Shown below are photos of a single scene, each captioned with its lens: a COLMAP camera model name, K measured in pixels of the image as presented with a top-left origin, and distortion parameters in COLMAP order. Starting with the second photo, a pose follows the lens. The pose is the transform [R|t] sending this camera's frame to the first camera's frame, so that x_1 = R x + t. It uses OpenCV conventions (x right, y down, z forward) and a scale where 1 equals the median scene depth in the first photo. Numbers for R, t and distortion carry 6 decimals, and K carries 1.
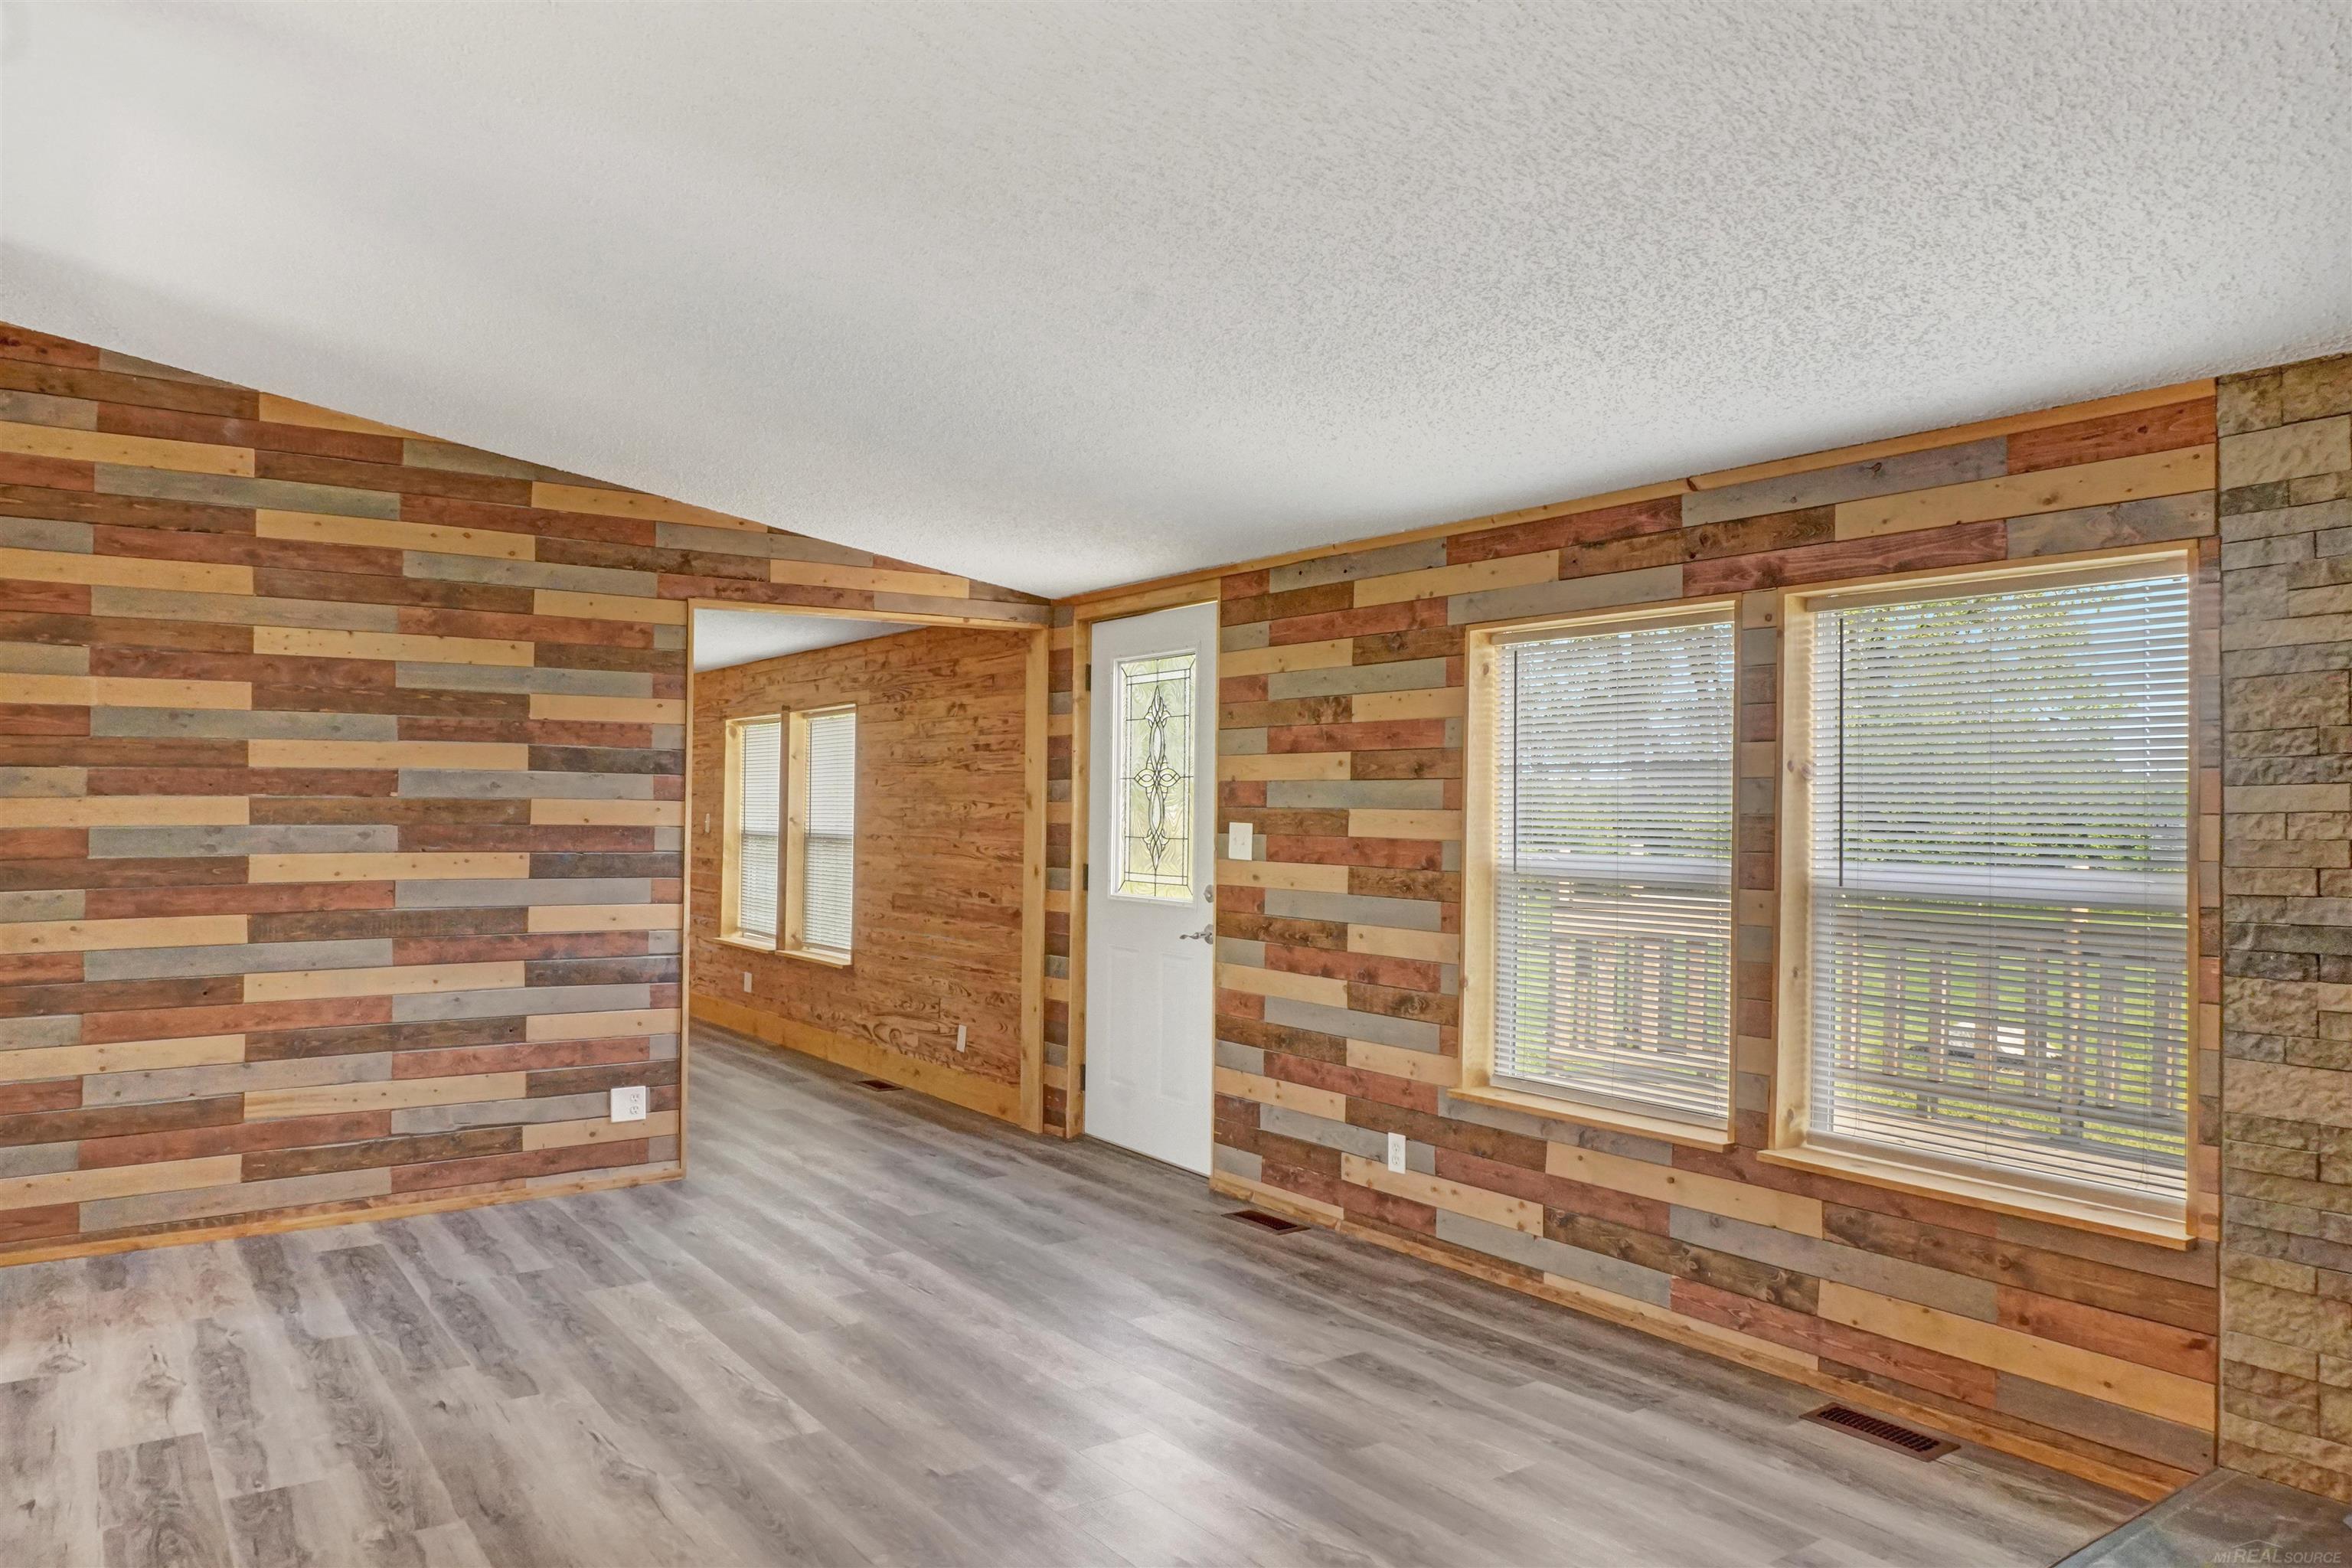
lens RADIAL K [[1592.5, 0, 1176.0], [0, 1592.5, 784.0], [0, 0, 1]] dist [-0.036915, 0.030971]
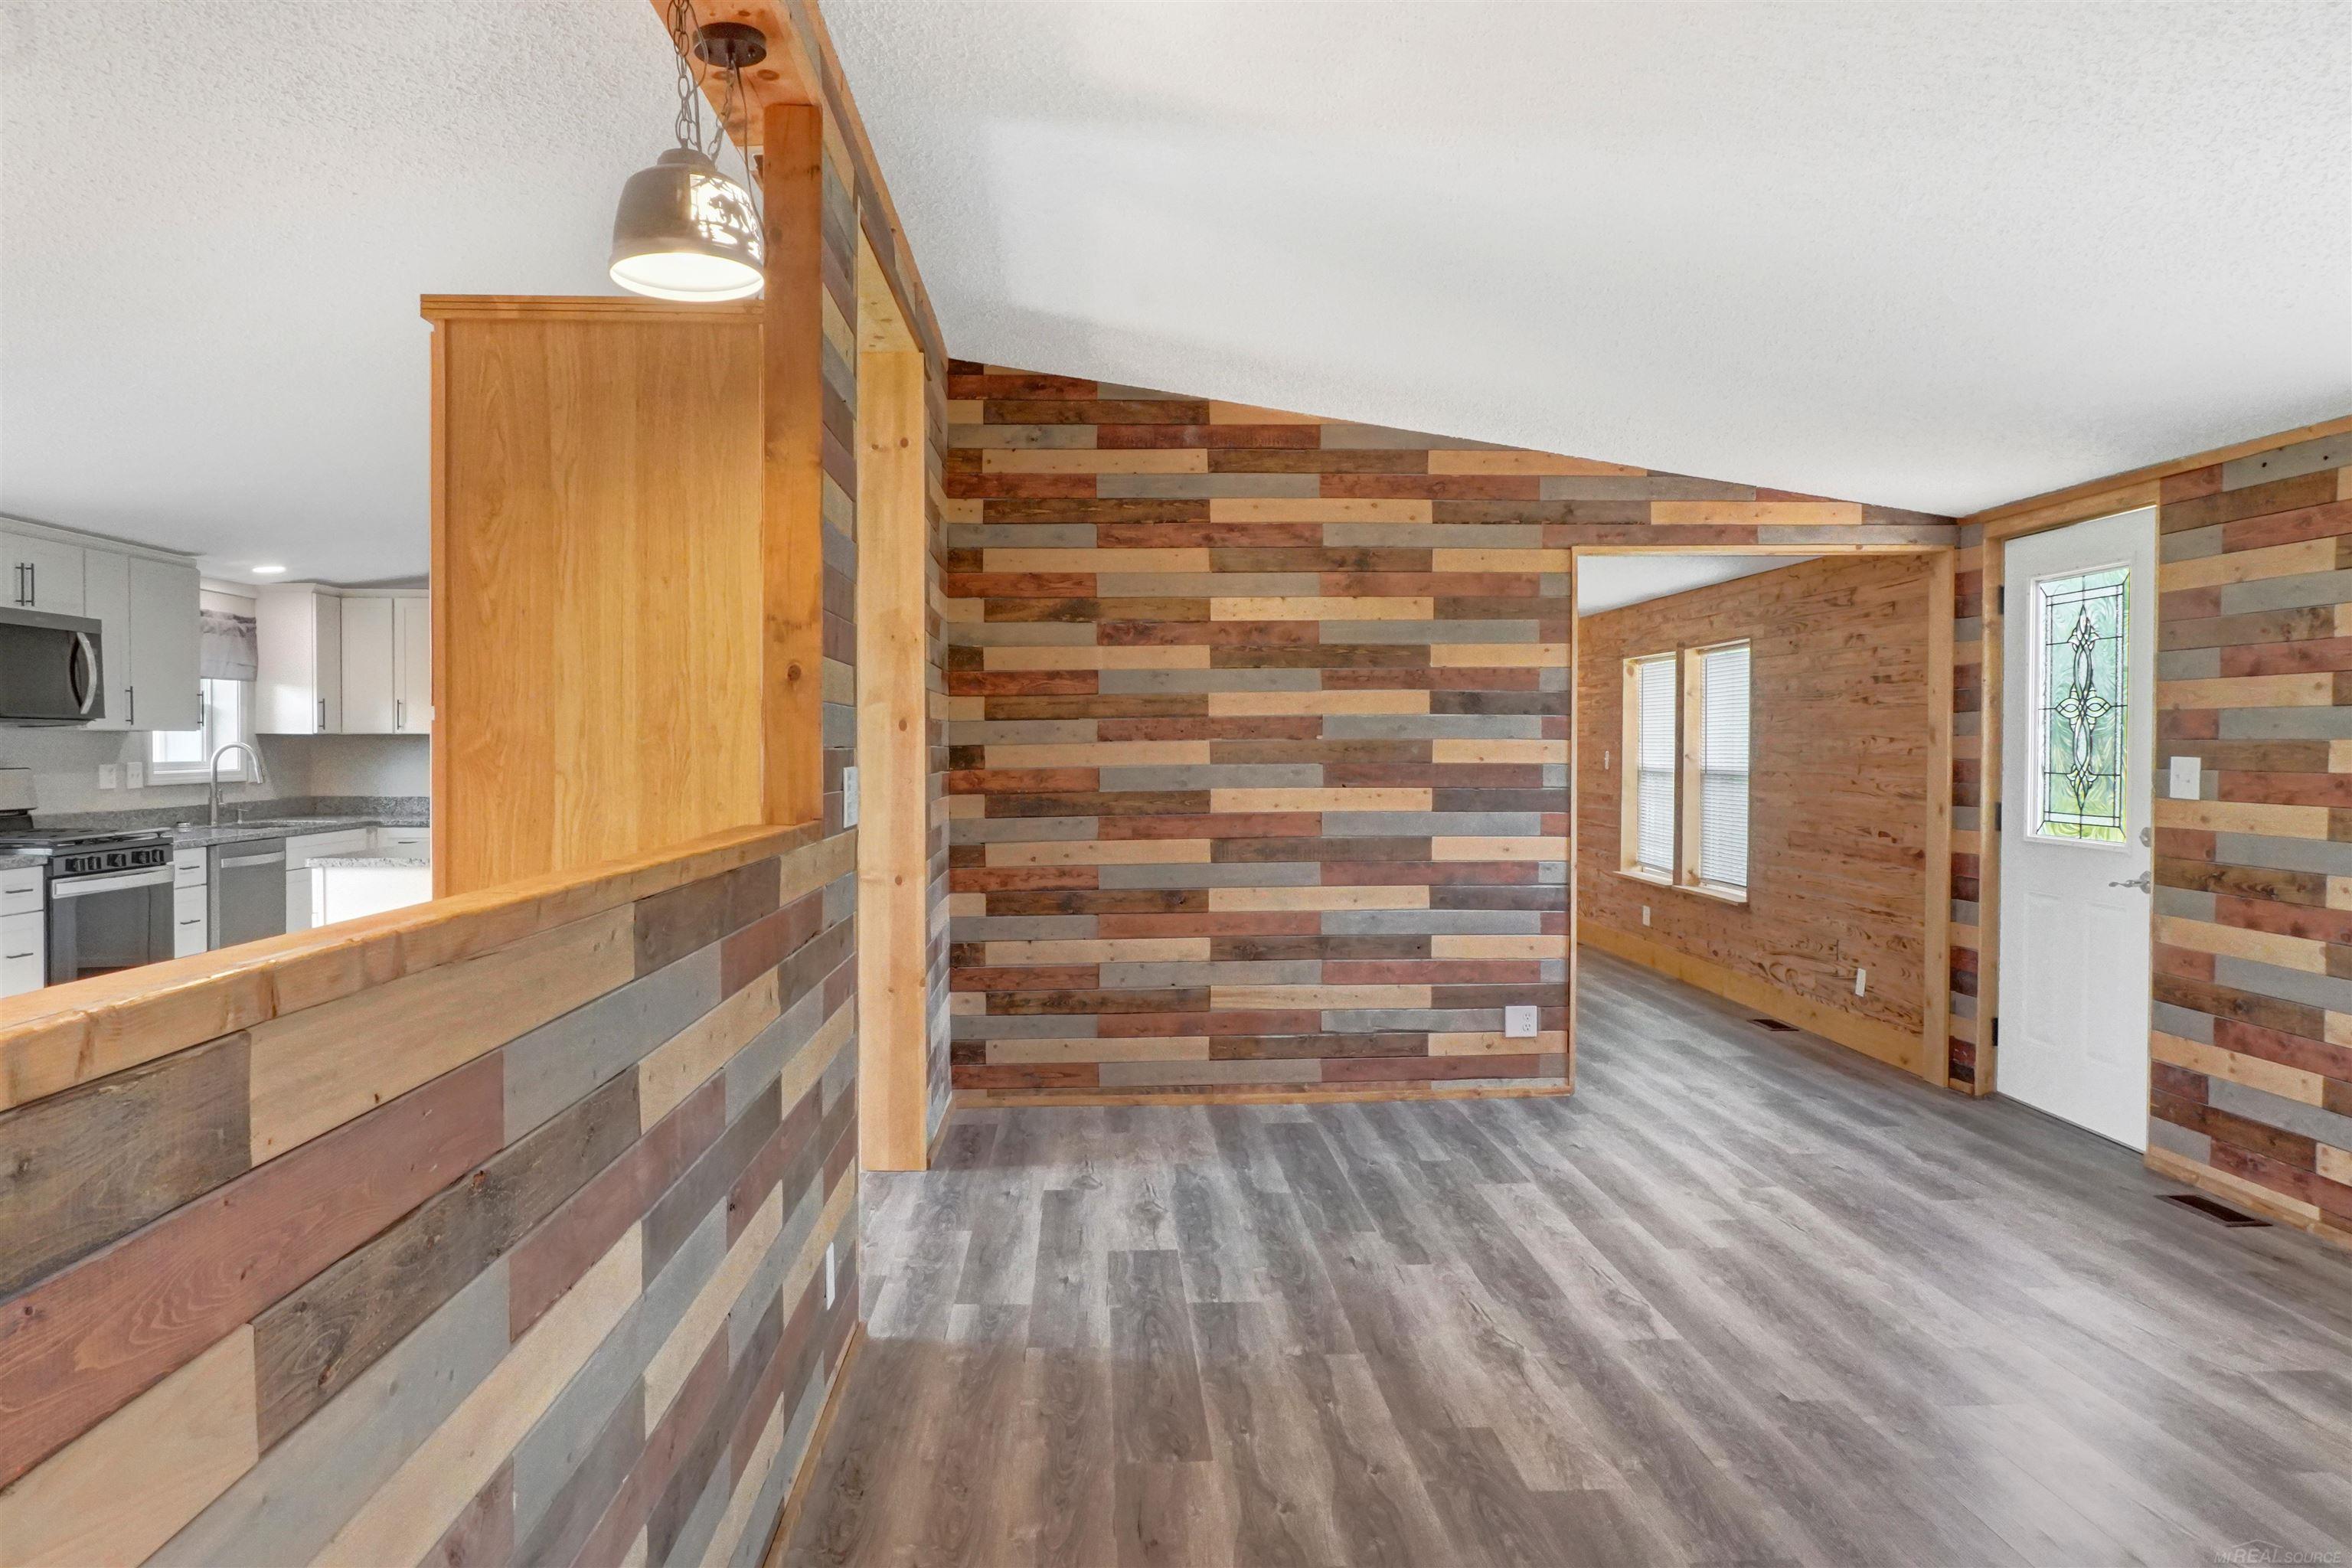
lens RADIAL K [[1581.3, 0, 1167.6], [0, 1581.3, 787.9], [0, 0, 1]] dist [-0.061021, 0.057133]
pose [[0.841981, 0.003887, -0.539494, 0.033843], [0.019175, 0.999127, 0.037125, -0.001489], [0.539167, -0.041603, 0.841171, -0.028763]]
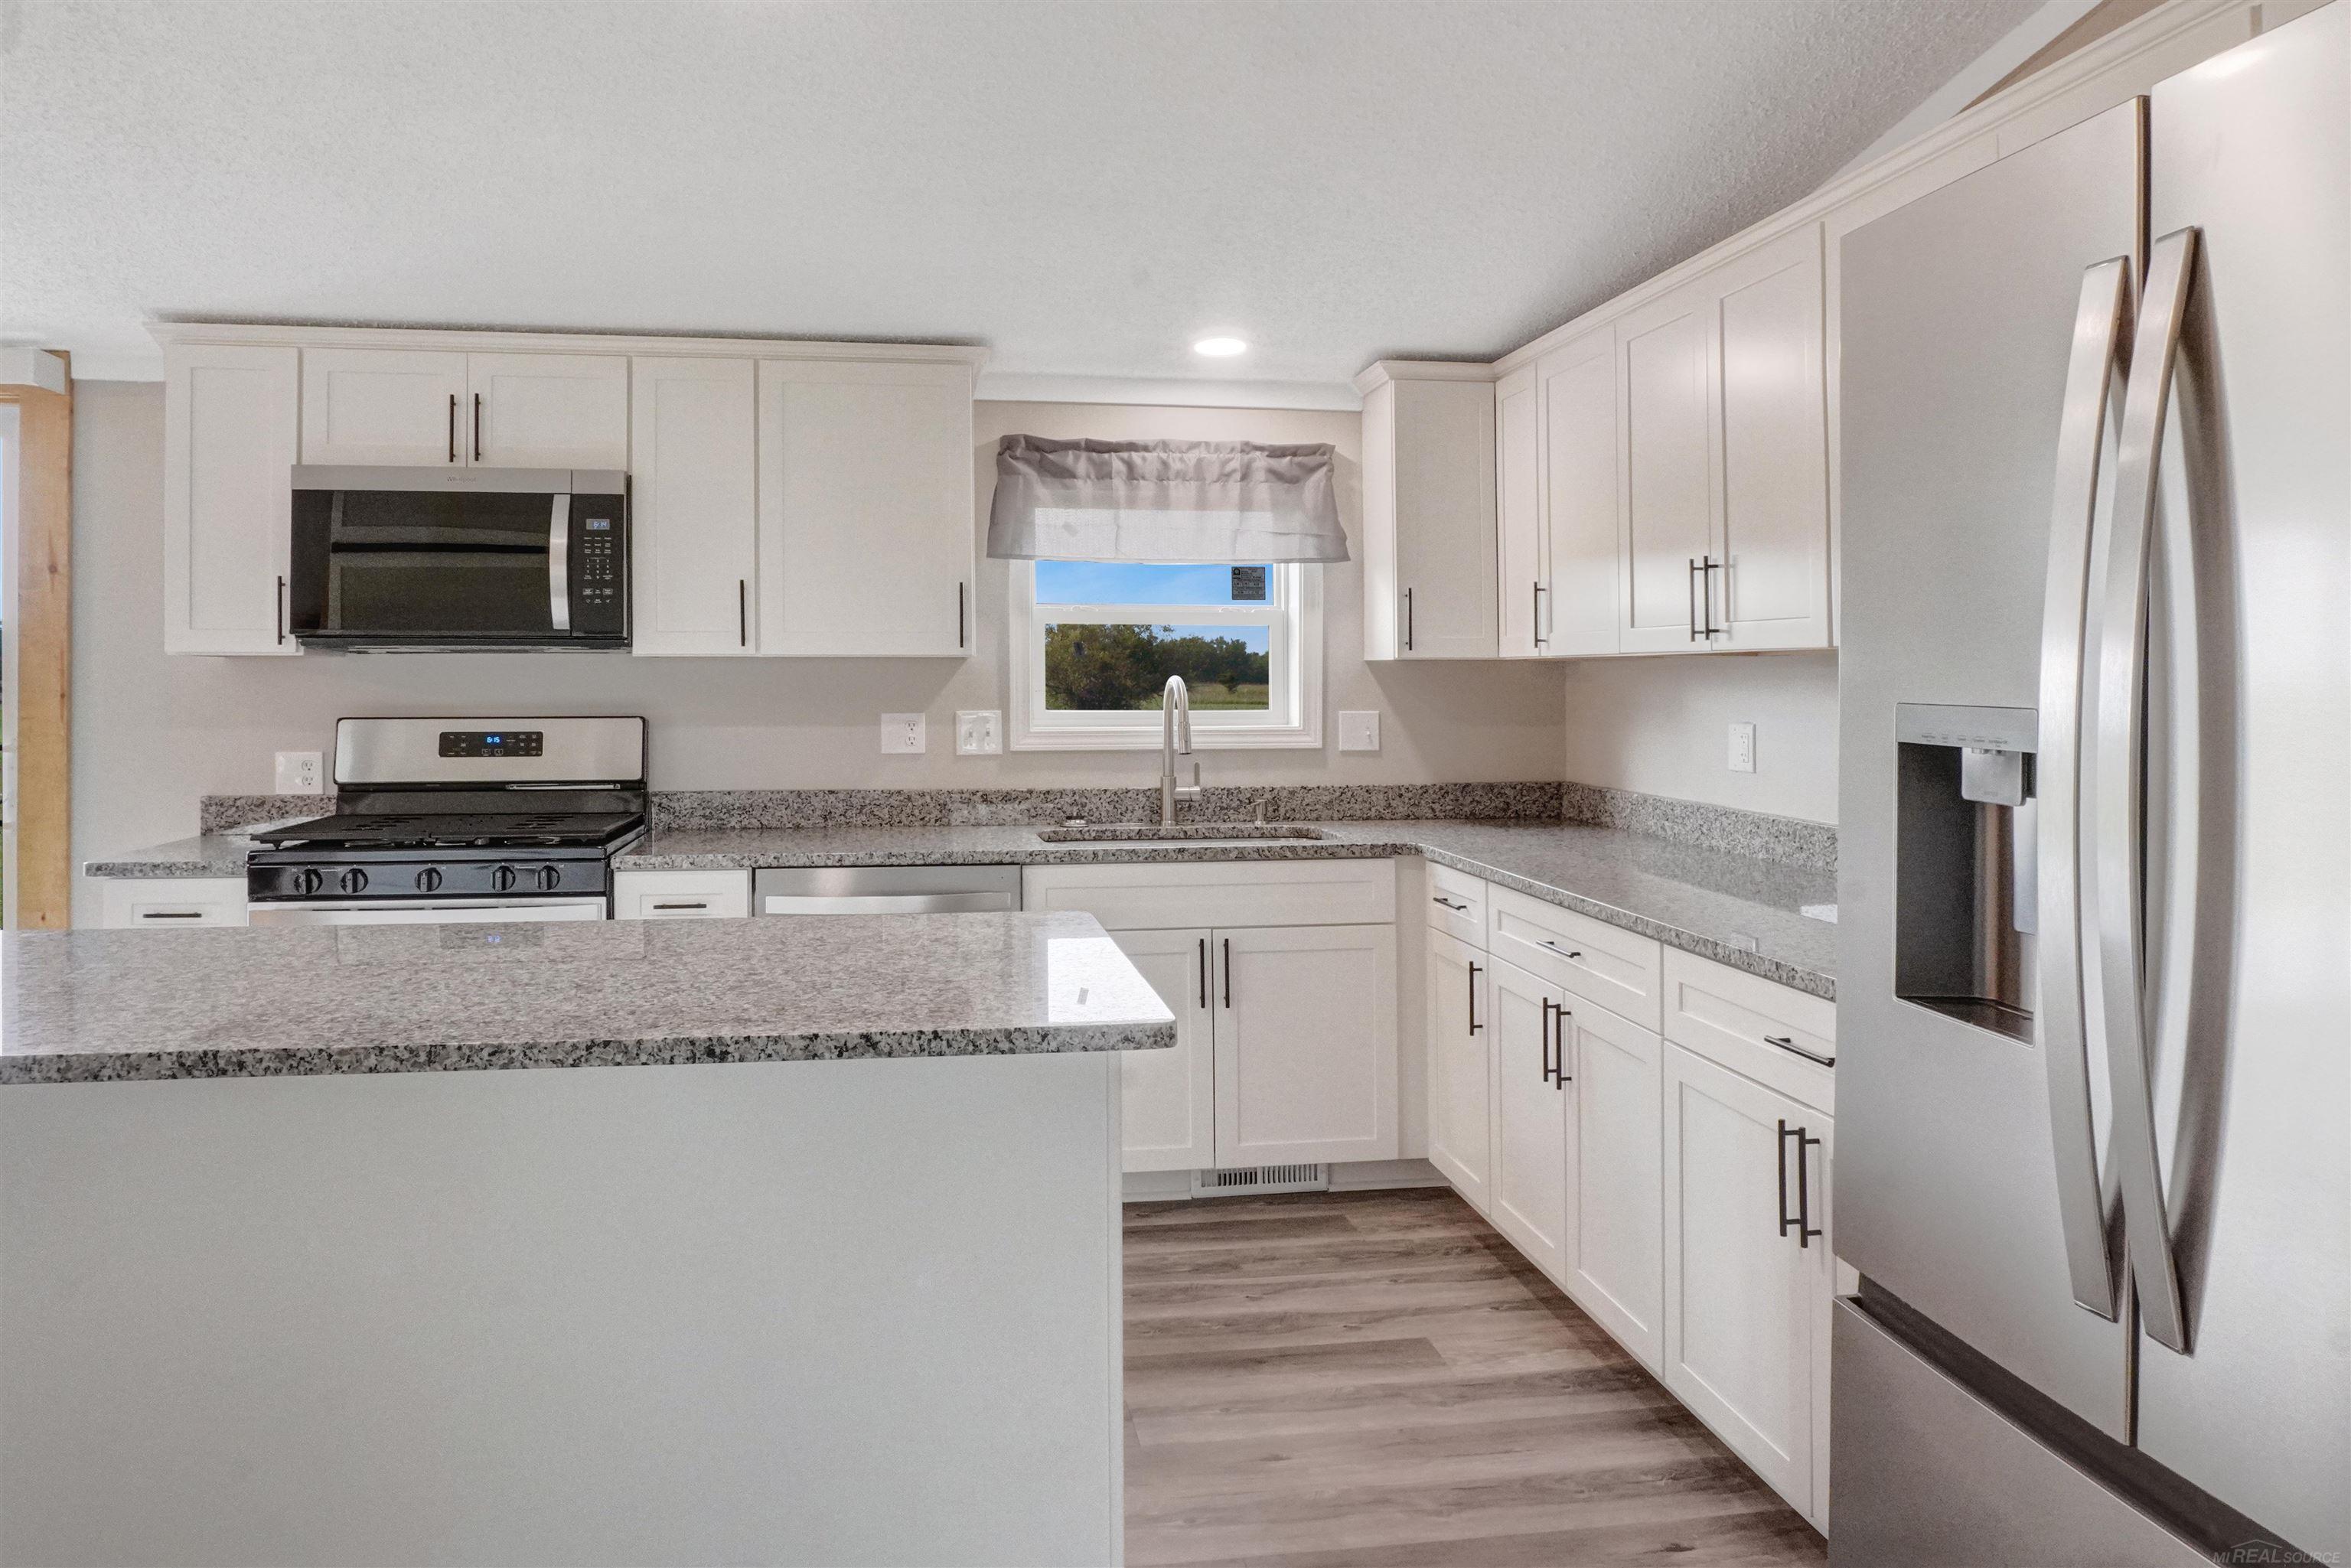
lens RADIAL K [[1650.4, 0, 1183.1], [0, 1650.4, 737.3], [0, 0, 1]] dist [-0.009339, 0.000697]
pose [[-0.445615, 0.014386, -0.895109, -0.843270], [0.011936, 0.999877, 0.010128, 0.018034], [0.895145, -0.006170, -0.445732, 1.262730]]
